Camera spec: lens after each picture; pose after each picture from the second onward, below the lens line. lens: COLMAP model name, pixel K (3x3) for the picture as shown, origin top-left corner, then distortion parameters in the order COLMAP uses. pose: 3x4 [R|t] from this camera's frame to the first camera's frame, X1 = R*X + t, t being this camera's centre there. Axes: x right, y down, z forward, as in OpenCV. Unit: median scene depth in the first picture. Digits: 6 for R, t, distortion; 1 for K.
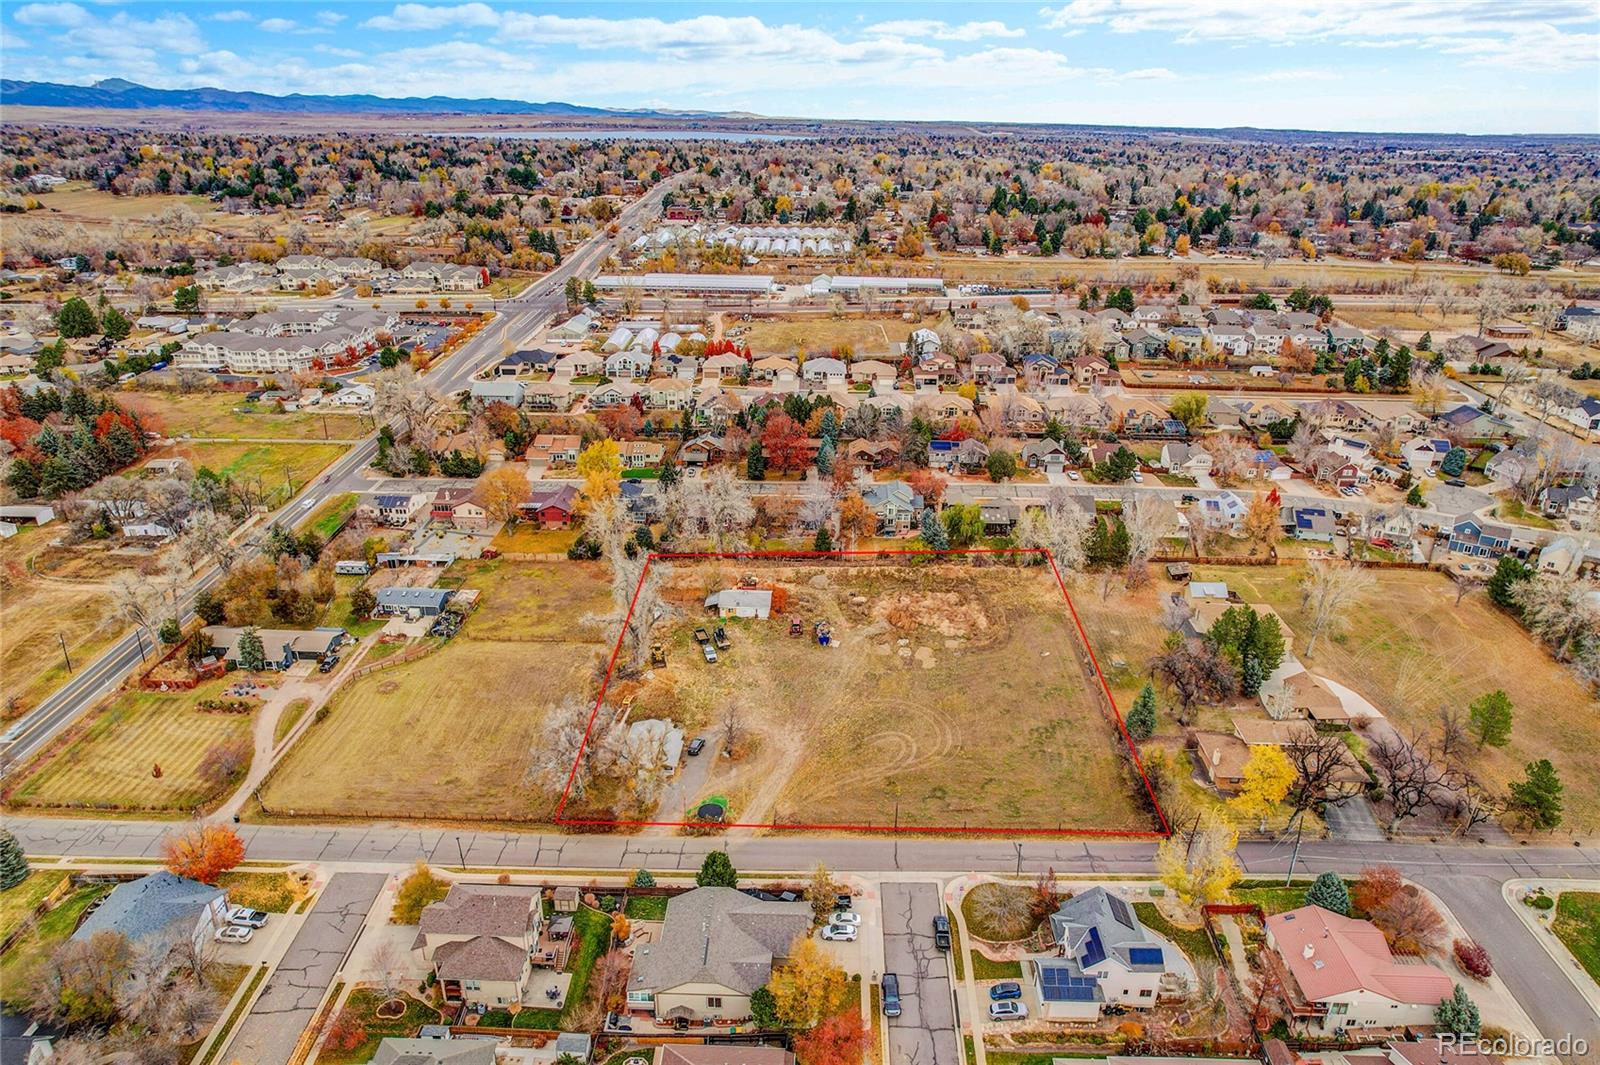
lens RADIAL K [[1024.8, 0, 796.5], [0, 1024.8, 524.5], [0, 0, 1]] dist [-0.078221, 0.071894]
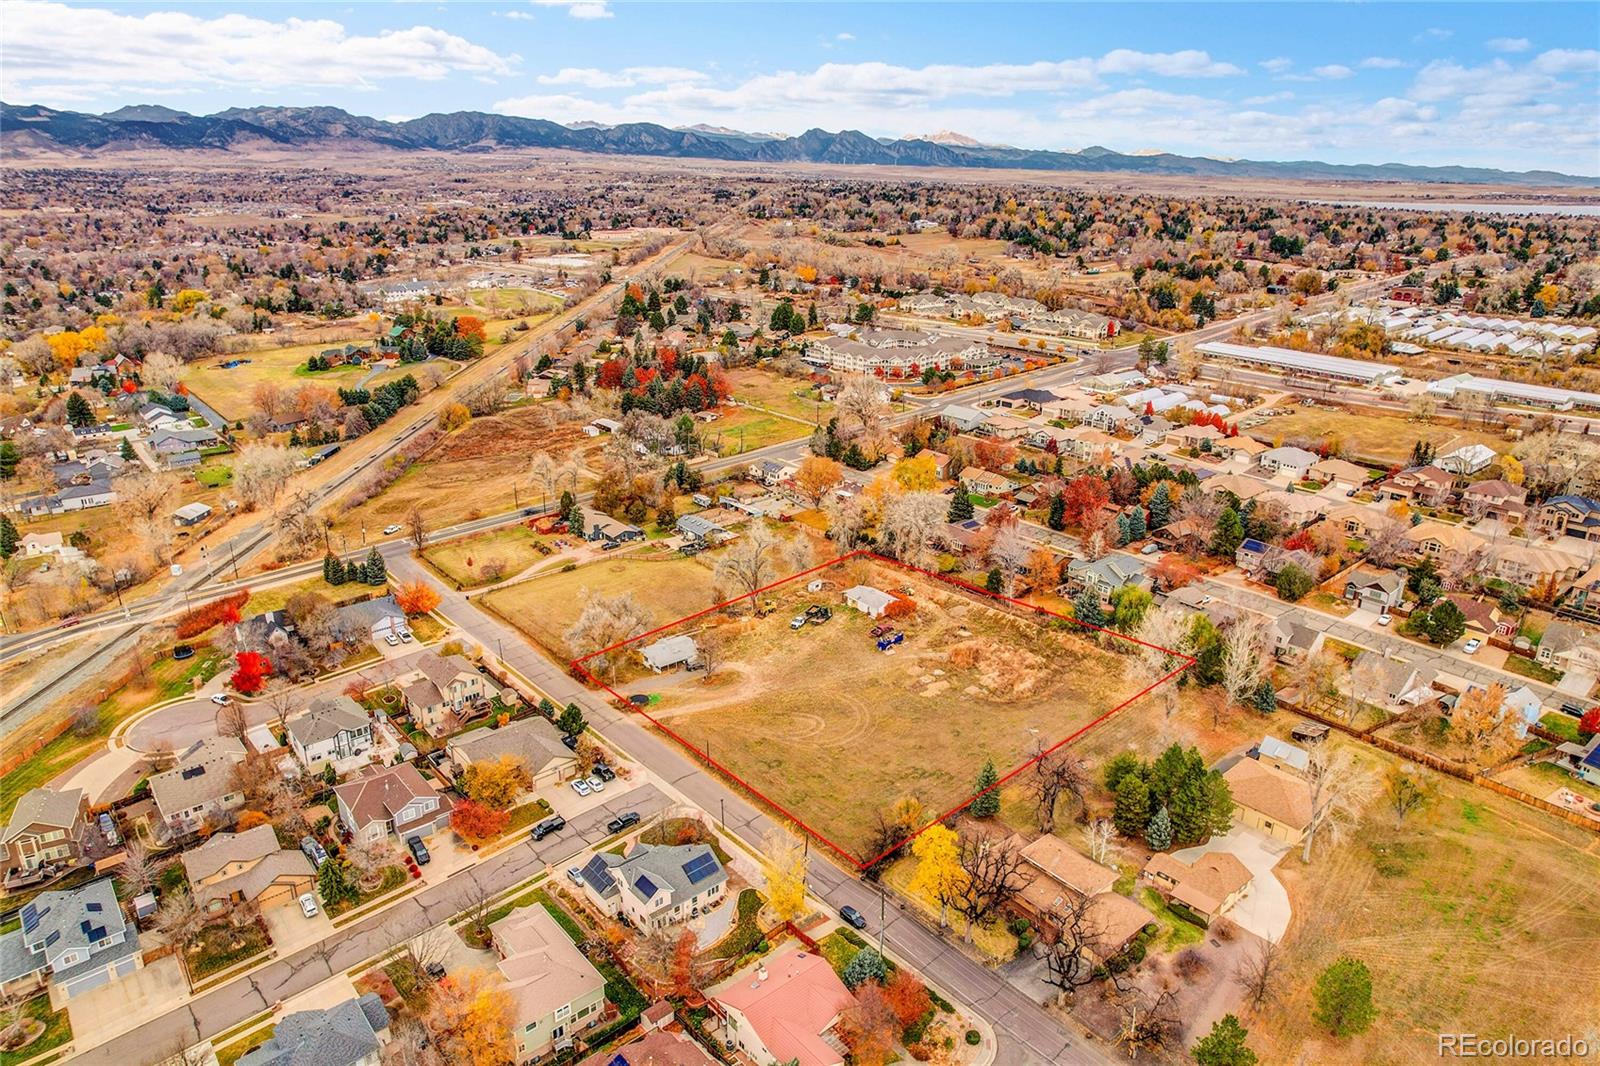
lens RADIAL K [[1024.2, 0, 794.9], [0, 1024.2, 528.9], [0, 0, 1]] dist [-0.070520, 0.051327]
pose [[0.673503, 0.245960, -0.697063, 0.480656], [-0.282706, 0.957033, 0.064541, -0.035124], [0.682987, 0.153596, 0.714099, 0.092216]]
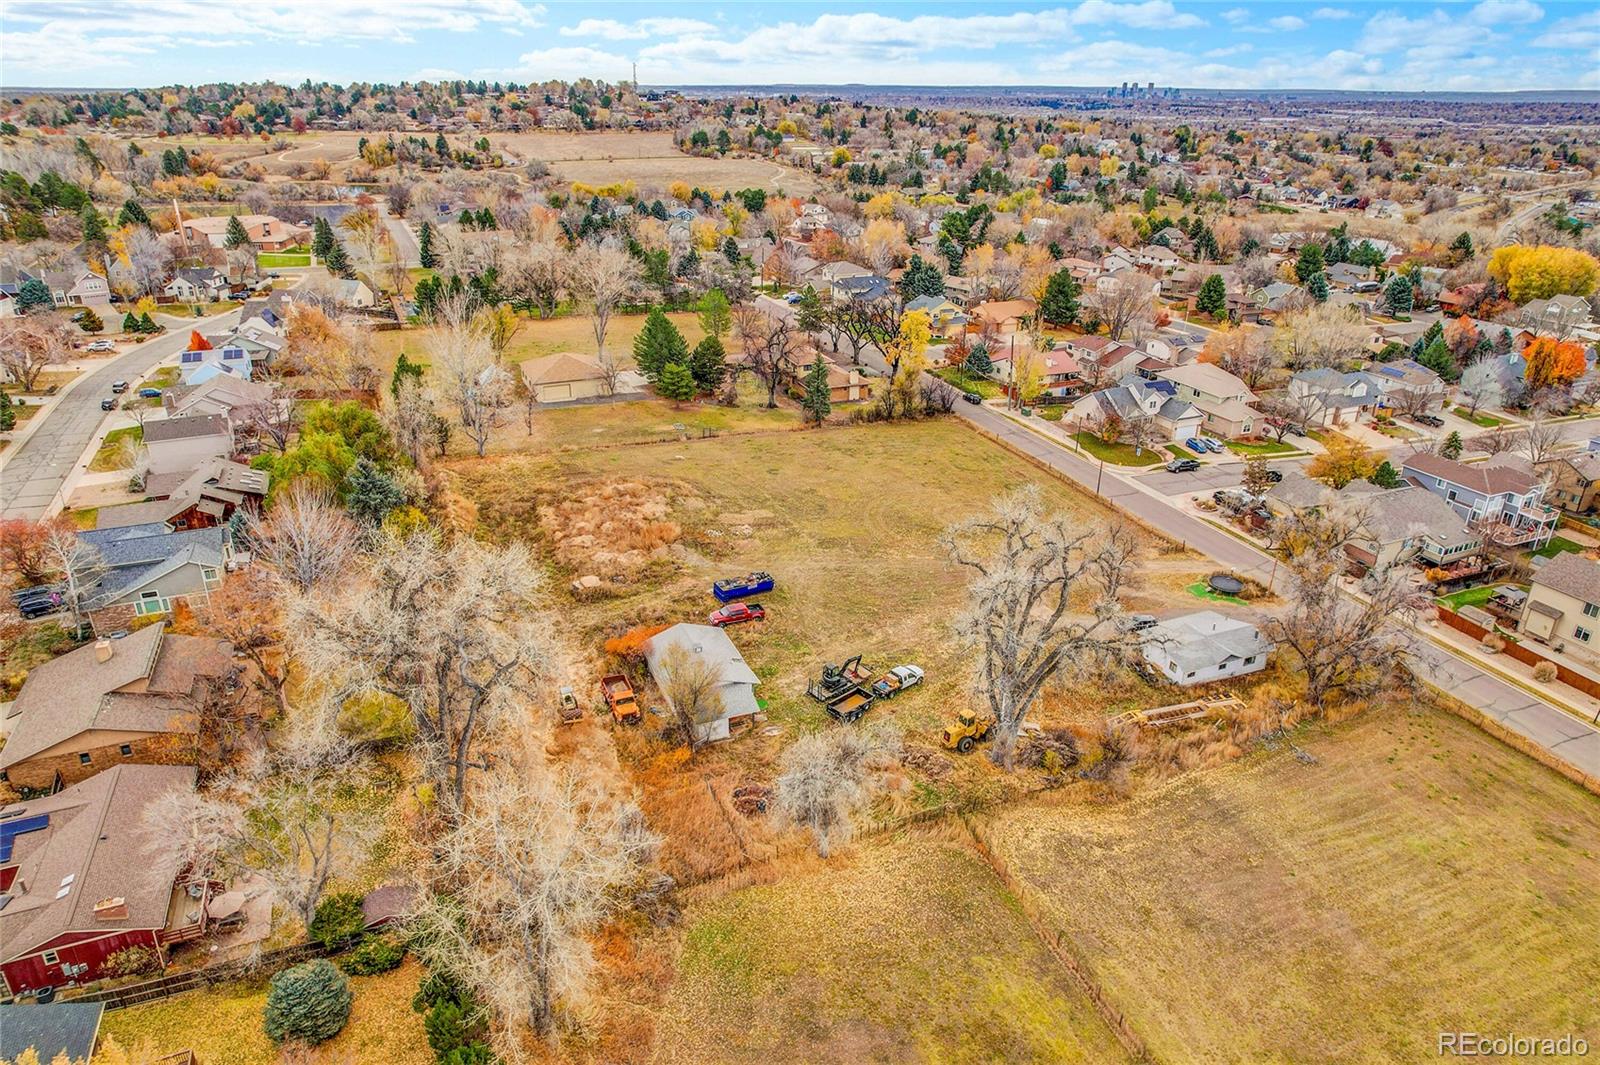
lens RADIAL K [[1024.8, 0, 796.5], [0, 1024.8, 524.5], [0, 0, 1]] dist [-0.078221, 0.071894]
pose [[-0.417953, -0.378608, 0.825815, -0.299379], [0.334520, 0.781010, 0.527371, -0.140863], [-0.844637, 0.496668, -0.199774, 0.746488]]
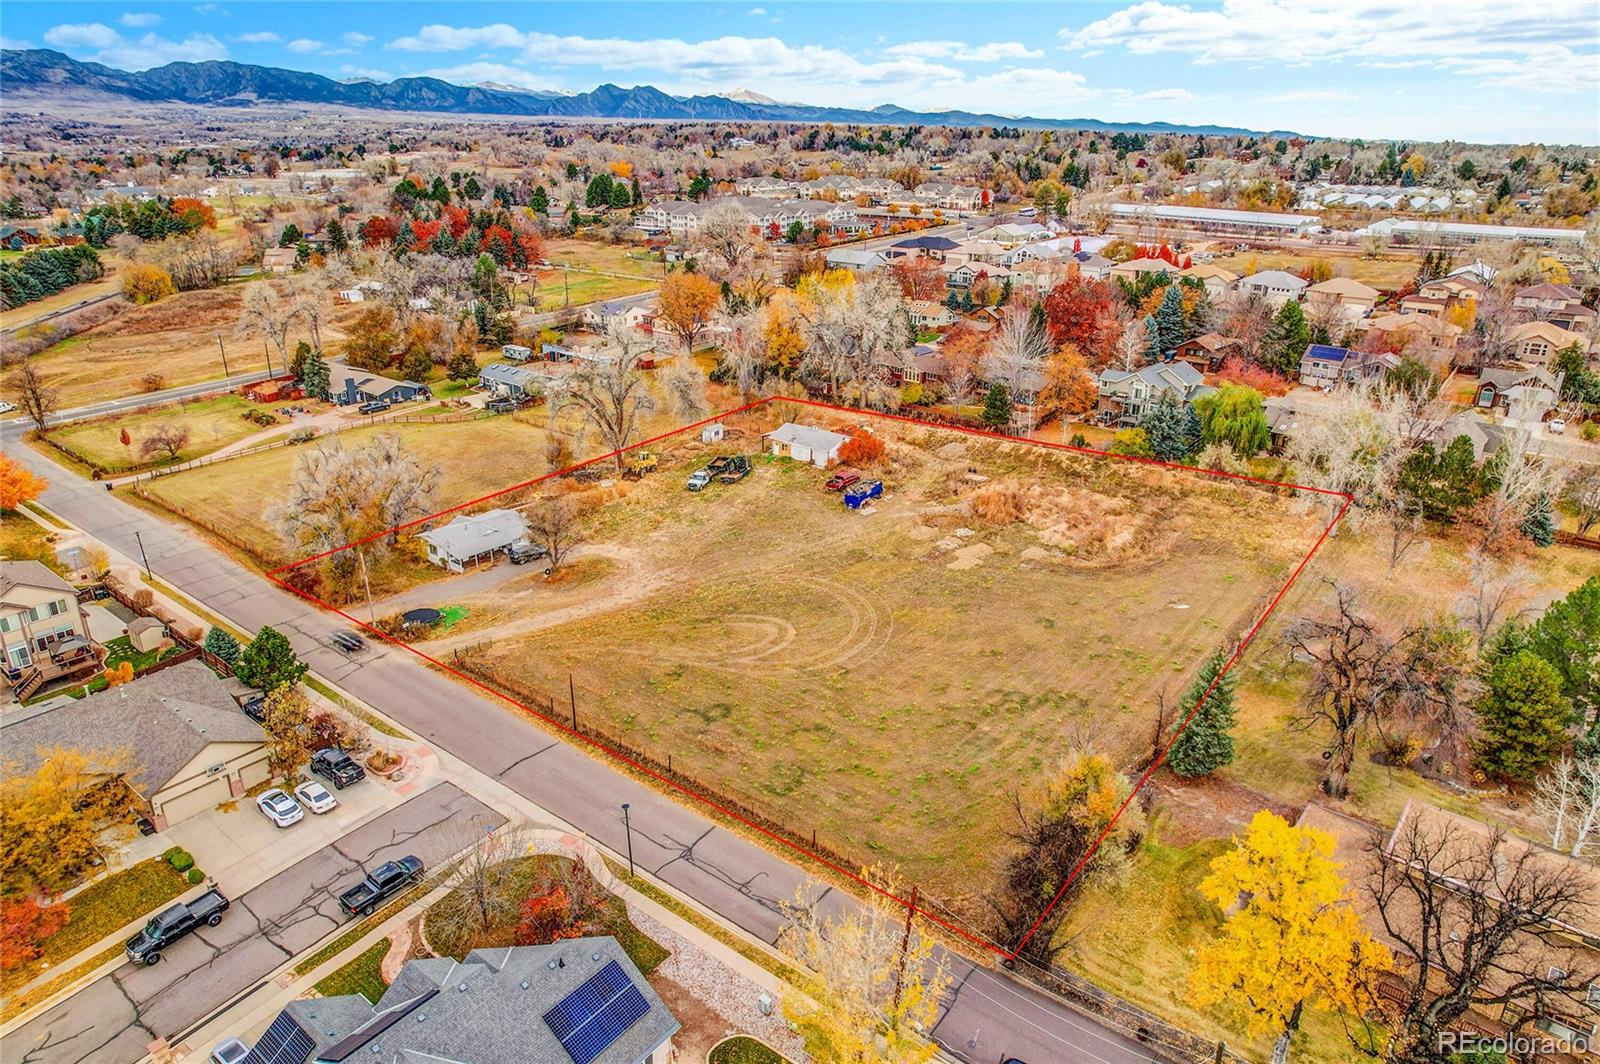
lens RADIAL K [[1024.8, 0, 796.5], [0, 1024.8, 524.0], [0, 0, 1]] dist [-0.078221, 0.071894]
pose [[0.800598, 0.217828, -0.558206, 0.247908], [-0.231119, 0.971754, 0.047727, 0.072055], [0.552836, 0.090802, 0.828328, 0.310740]]
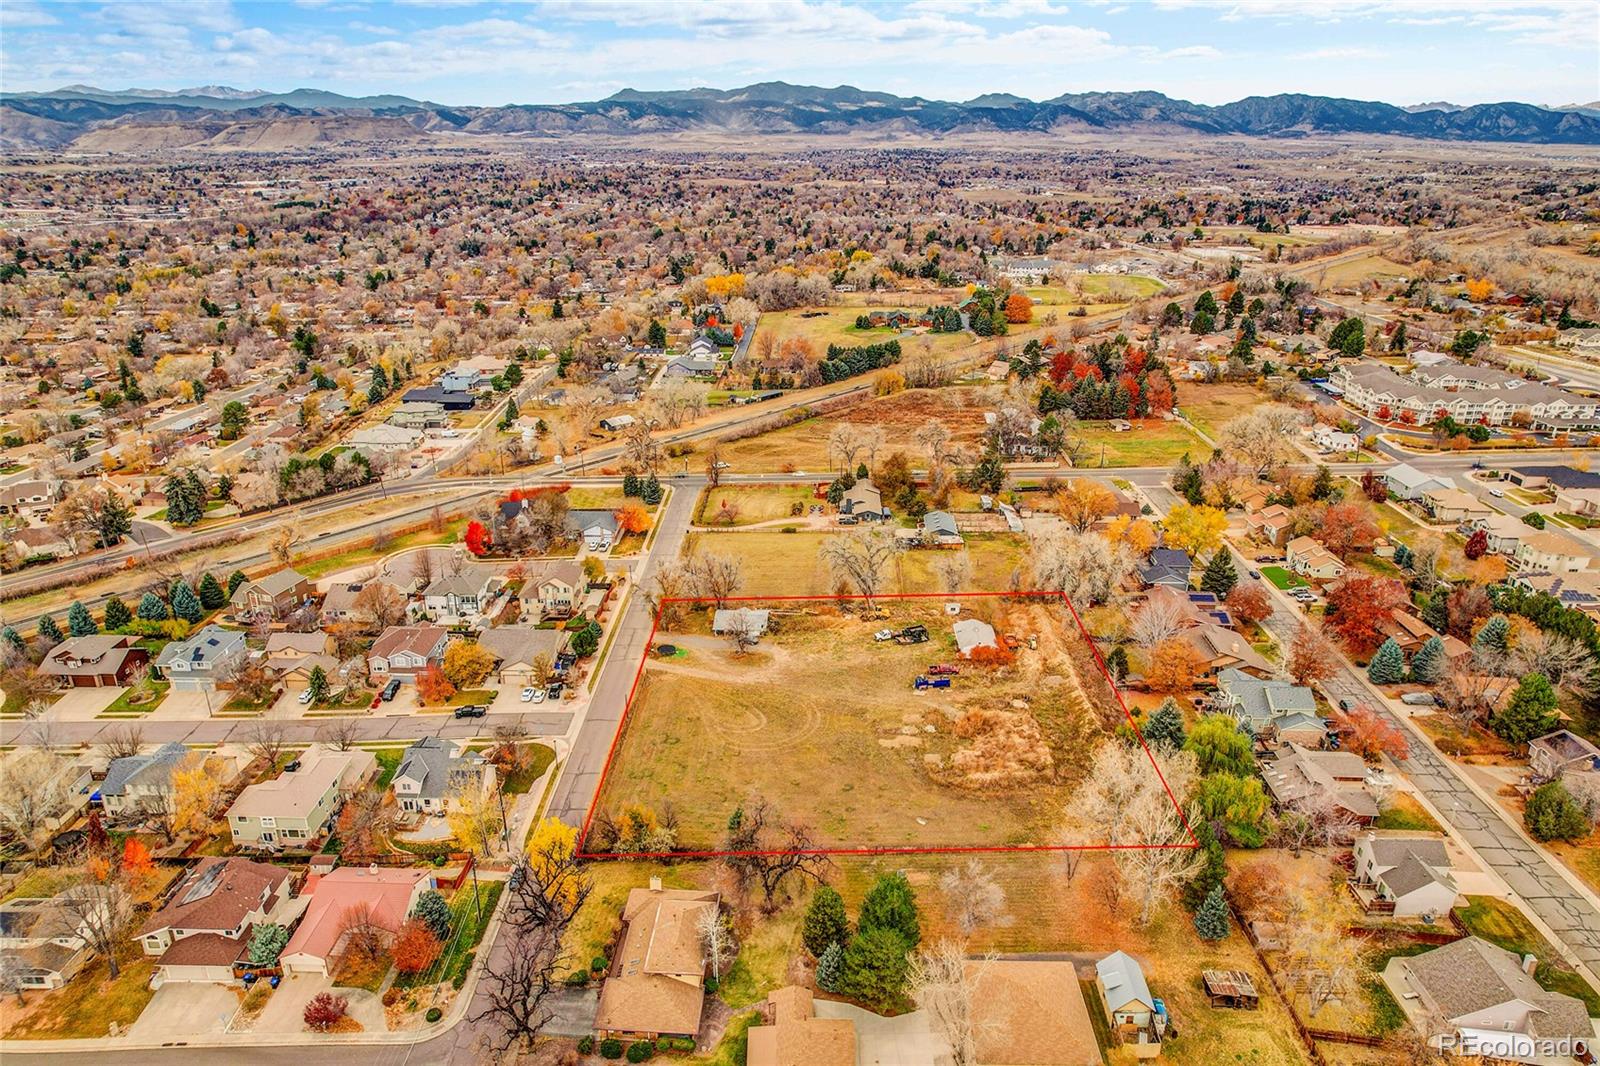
lens RADIAL K [[1024.8, 0, 796.5], [0, 1024.8, 525.0], [0, 0, 1]] dist [-0.078221, 0.071894]
pose [[0.013193, 0.343654, -0.939004, 0.614915], [-0.385540, 0.868221, 0.312332, -0.192629], [0.922597, 0.357903, 0.143946, 0.480946]]
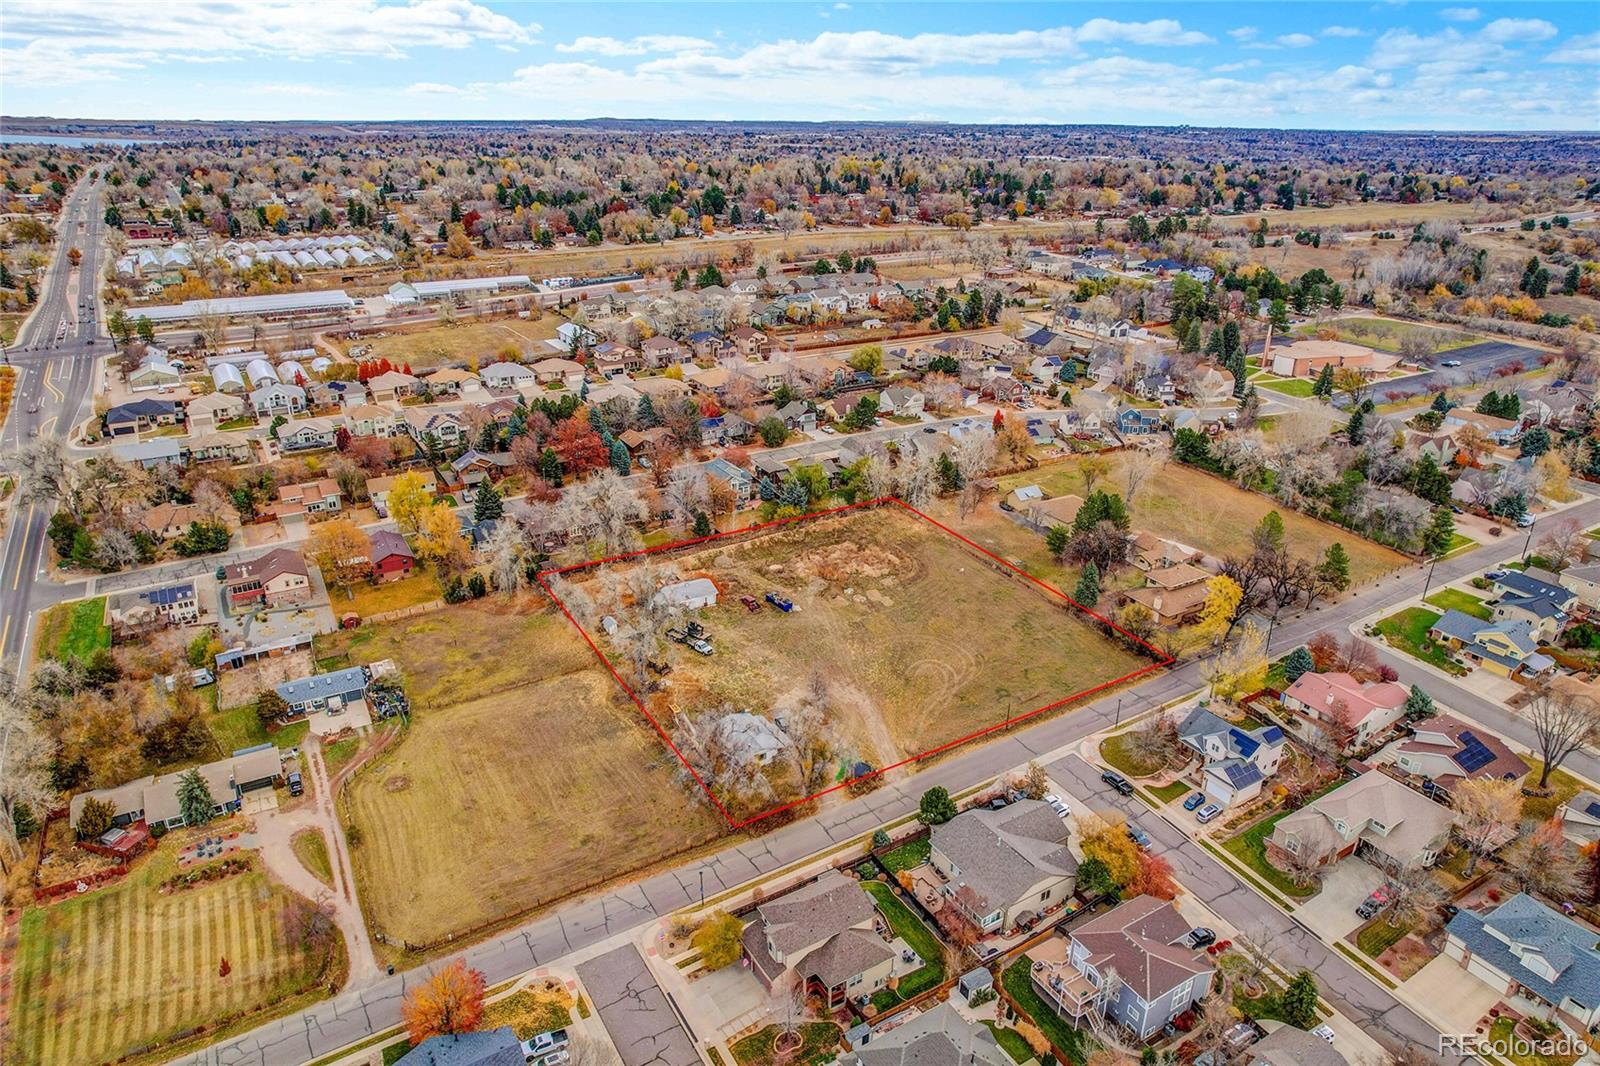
lens RADIAL K [[1024.8, 0, 796.5], [0, 1024.8, 525.0], [0, 0, 1]] dist [-0.078221, 0.071894]
pose [[0.840337, -0.206826, 0.501055, -0.324414], [0.204413, 0.977016, 0.060466, -0.020700], [-0.502045, 0.051610, 0.863300, 0.063066]]
